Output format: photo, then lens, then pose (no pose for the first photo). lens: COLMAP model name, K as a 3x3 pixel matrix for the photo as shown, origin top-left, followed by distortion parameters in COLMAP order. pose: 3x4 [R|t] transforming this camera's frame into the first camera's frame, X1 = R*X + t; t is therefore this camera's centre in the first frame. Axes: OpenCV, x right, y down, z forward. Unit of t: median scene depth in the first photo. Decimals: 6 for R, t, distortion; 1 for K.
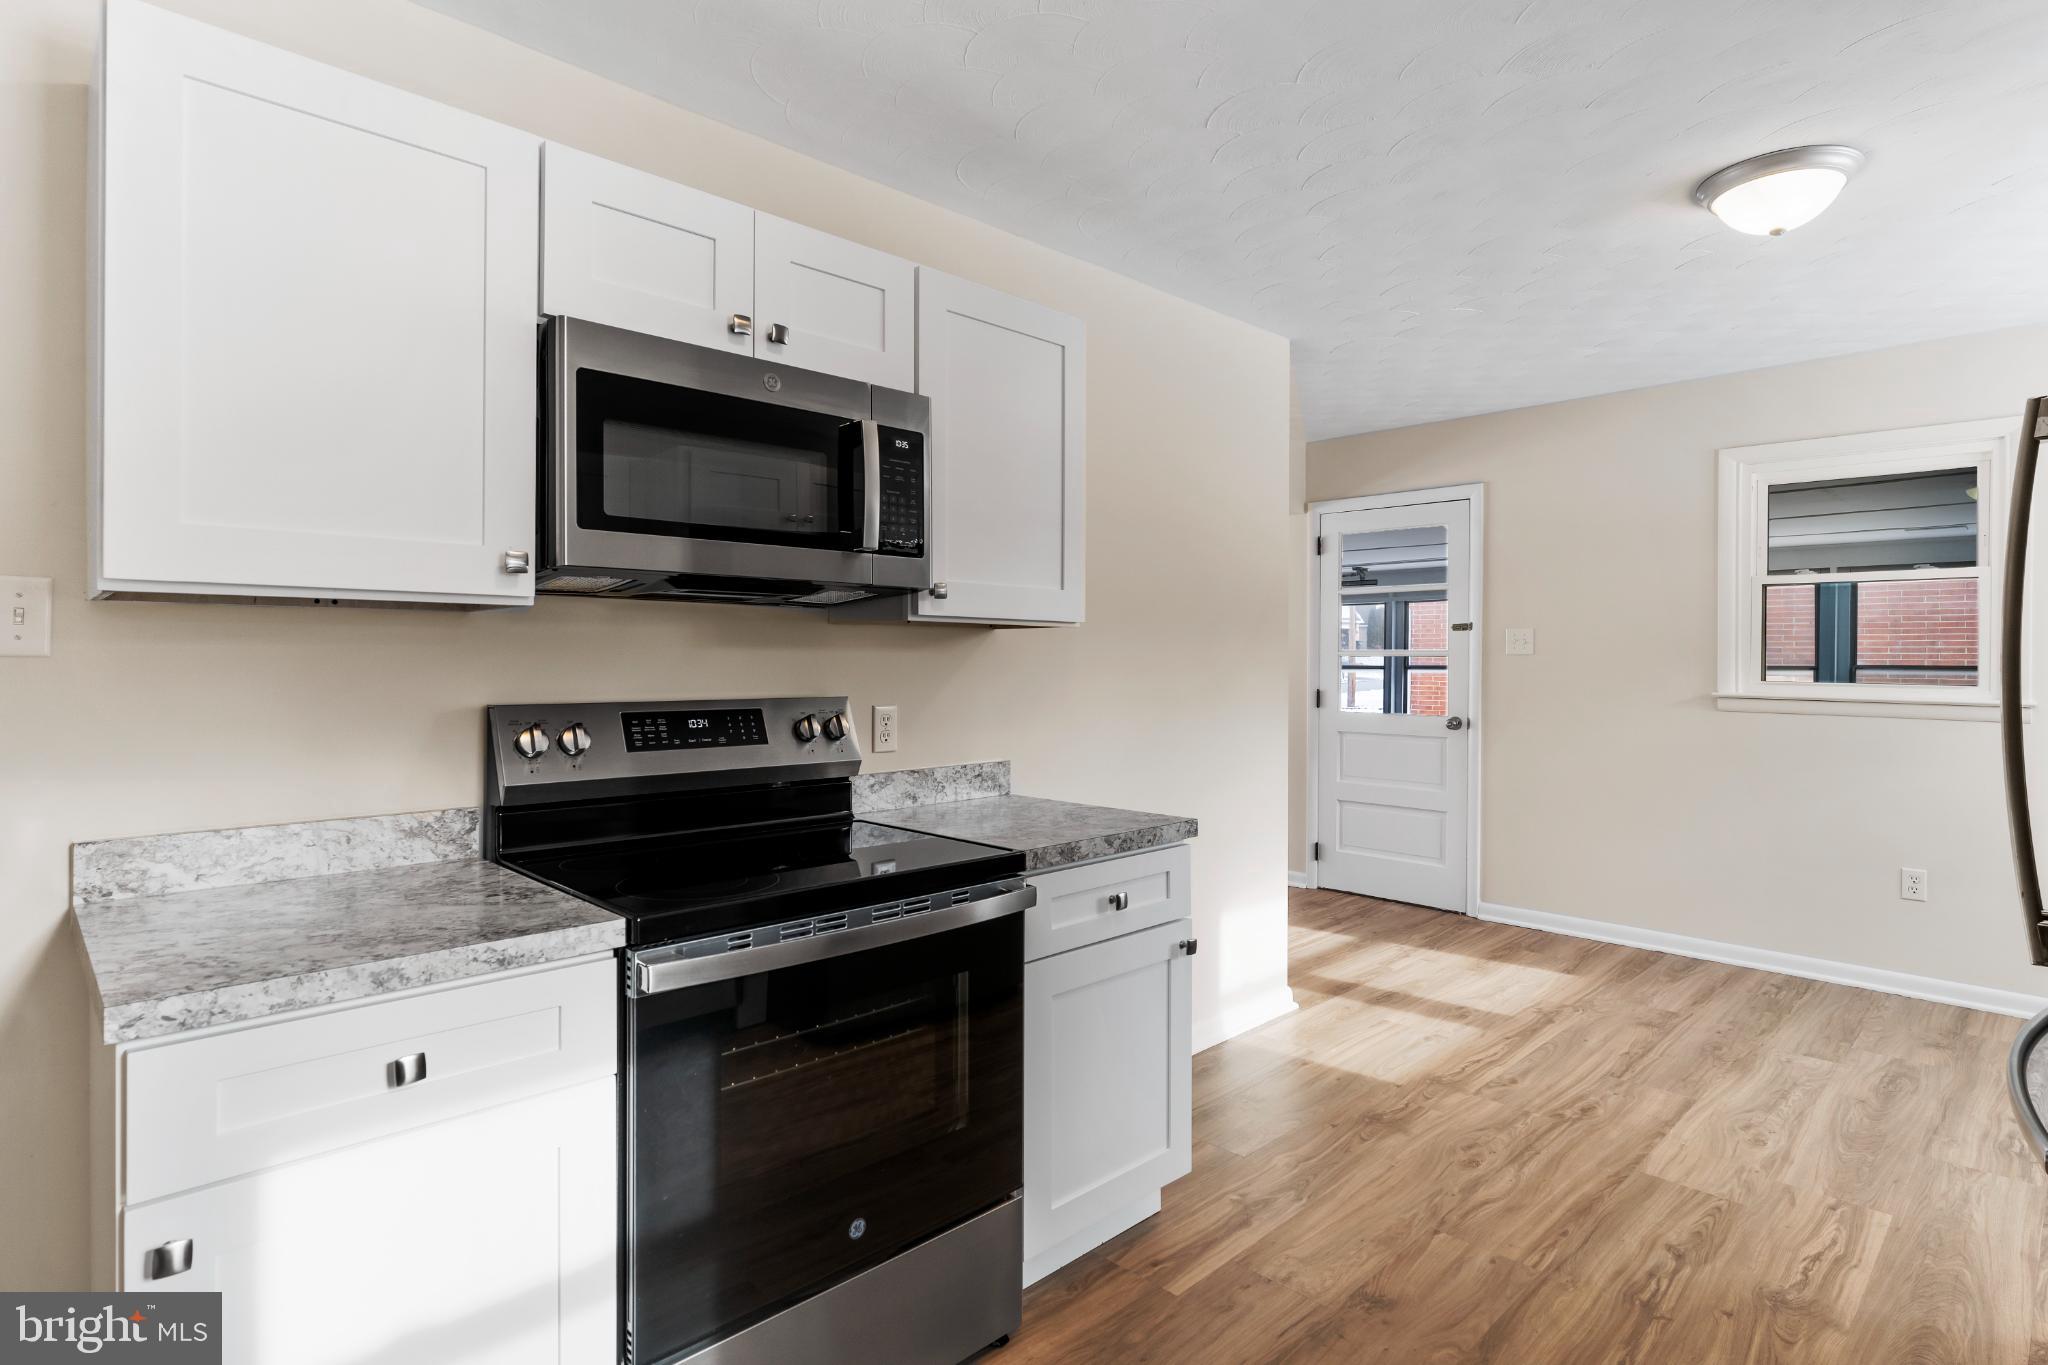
lens RADIAL K [[1058.2, 0, 1020.0], [0, 1058.2, 672.5], [0, 0, 1]] dist [-0.002810, -0.000183]
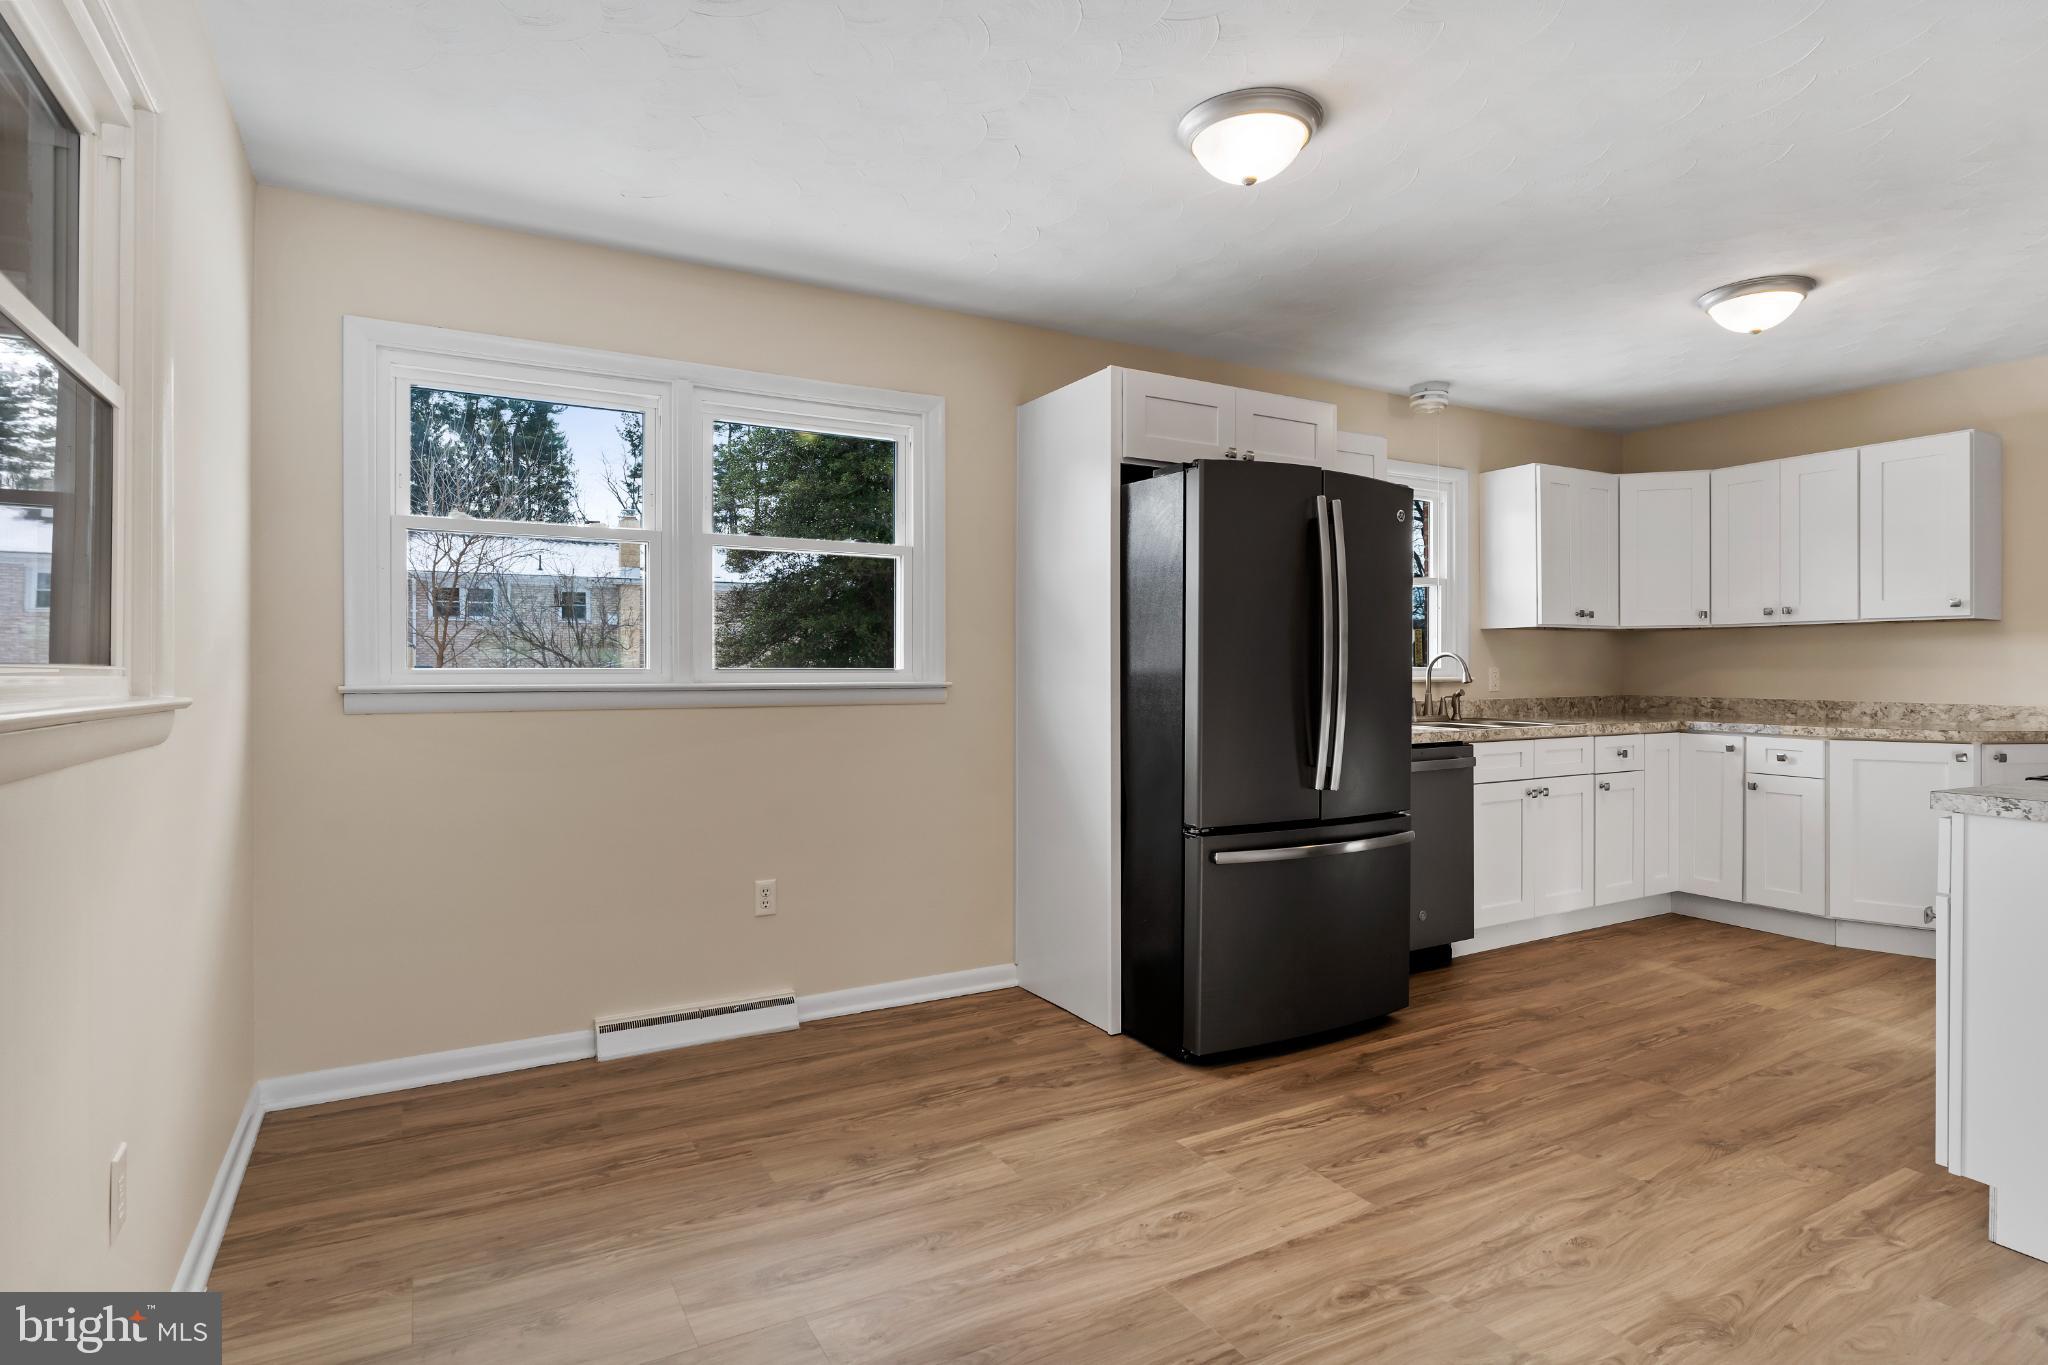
lens RADIAL K [[1051.4, 0, 1024.4], [0, 1051.4, 631.6], [0, 0, 1]] dist [-0.000119, 0.000923]
pose [[-0.968621, 0.005777, 0.248476, 0.645028], [0.000585, 0.999780, -0.020967, 0.011841], [-0.248543, -0.020163, -0.968411, 1.916585]]
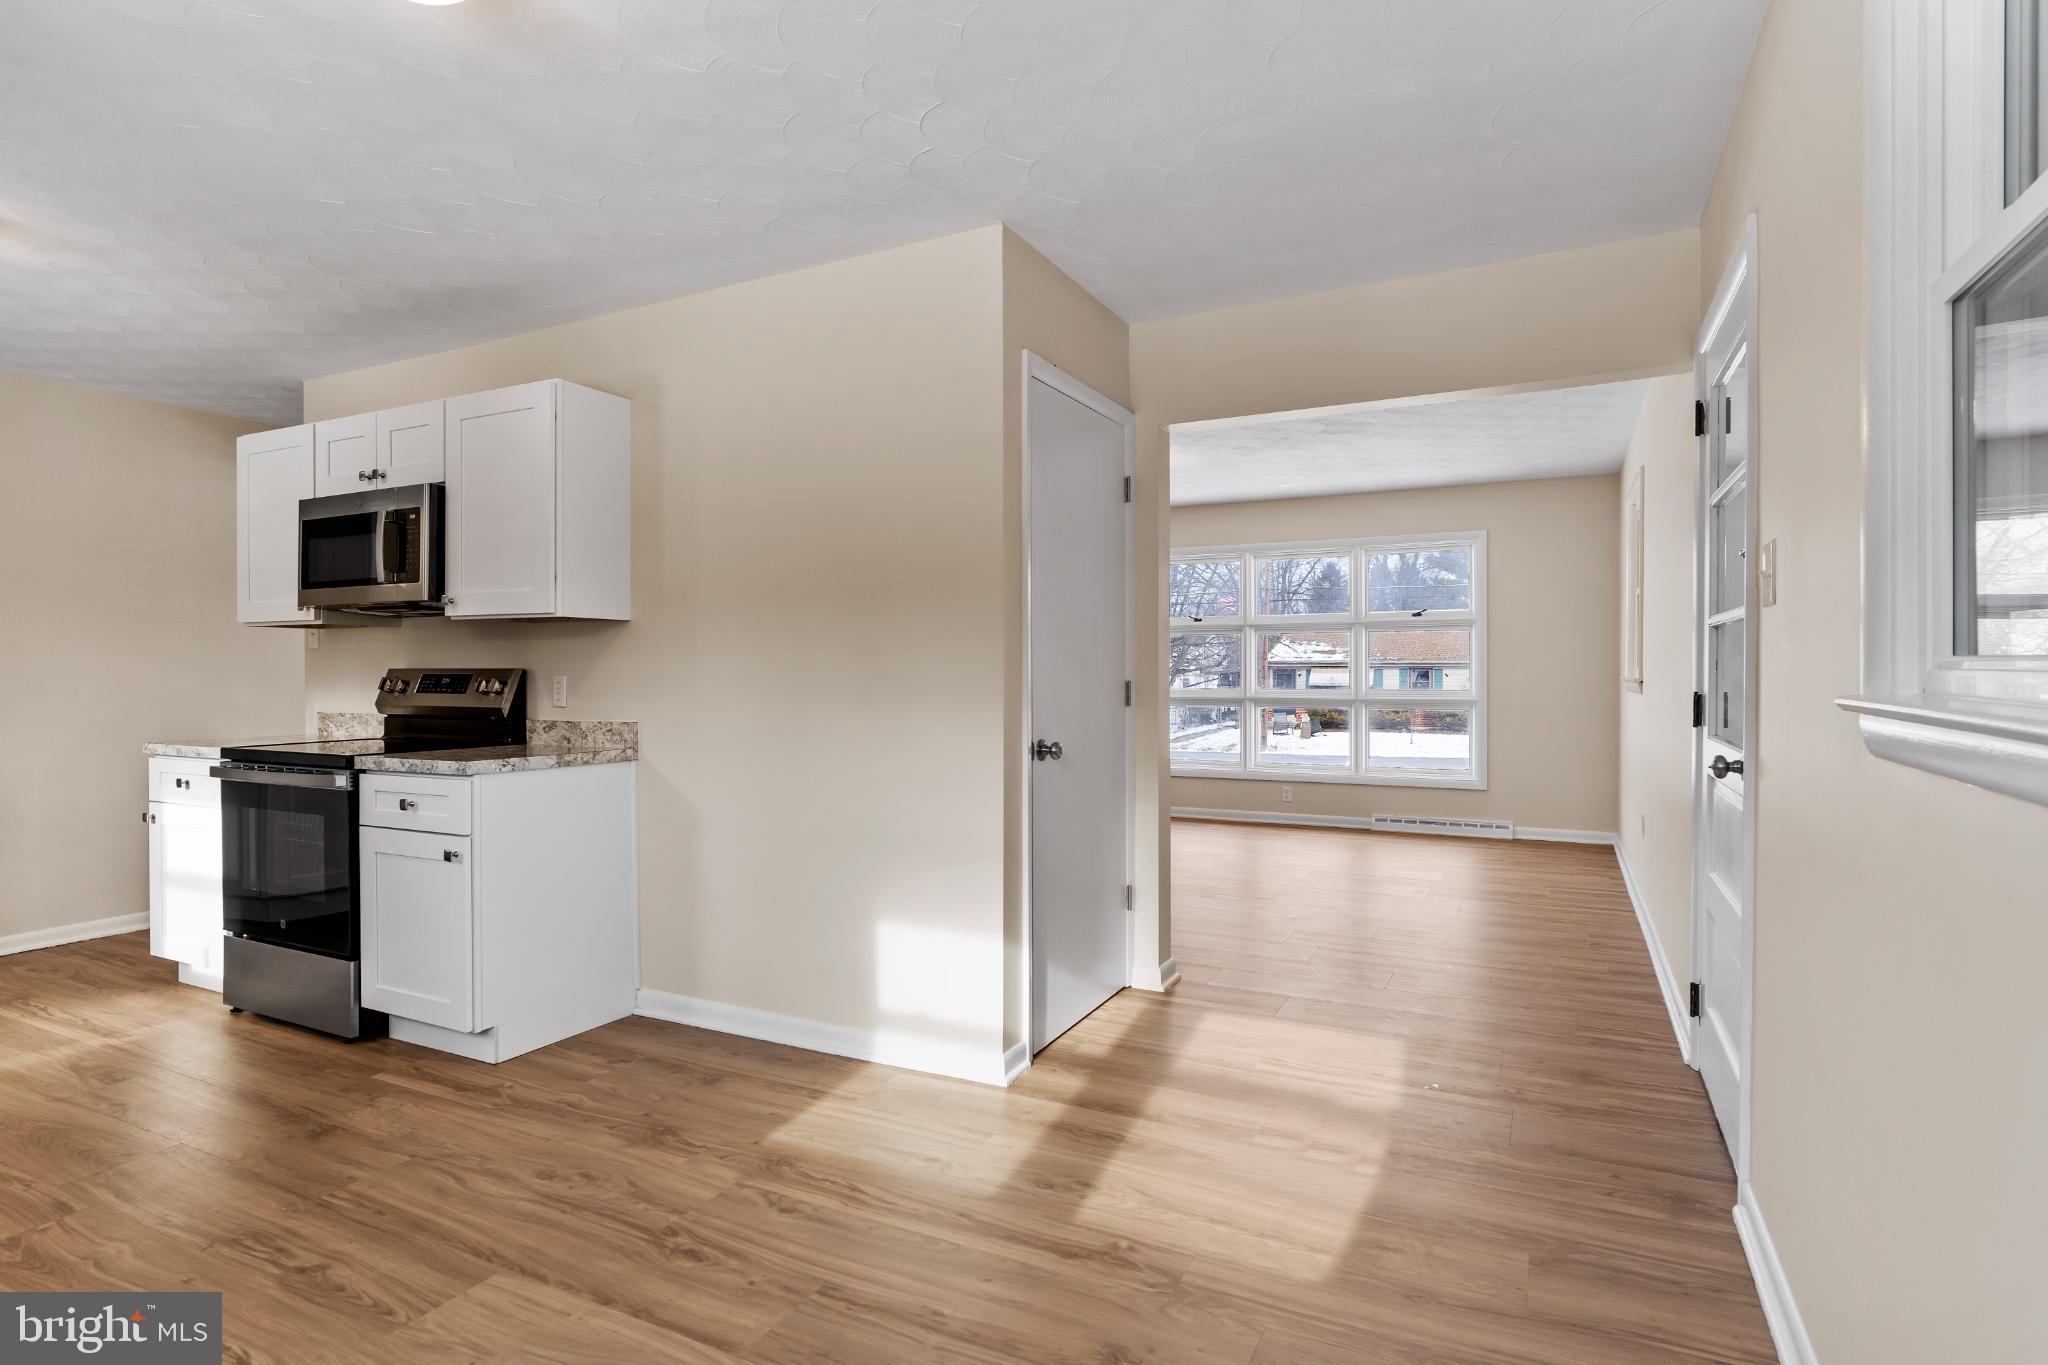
lens RADIAL K [[1053.5, 0, 1024.0], [0, 1053.5, 682.5], [0, 0, 1]] dist [-0.001699, 0.000062]
pose [[0.322897, 0.012567, -0.946351, 1.442816], [-0.011417, 0.999891, 0.009382, 0.018907], [0.946365, 0.007775, 0.323005, 1.104270]]
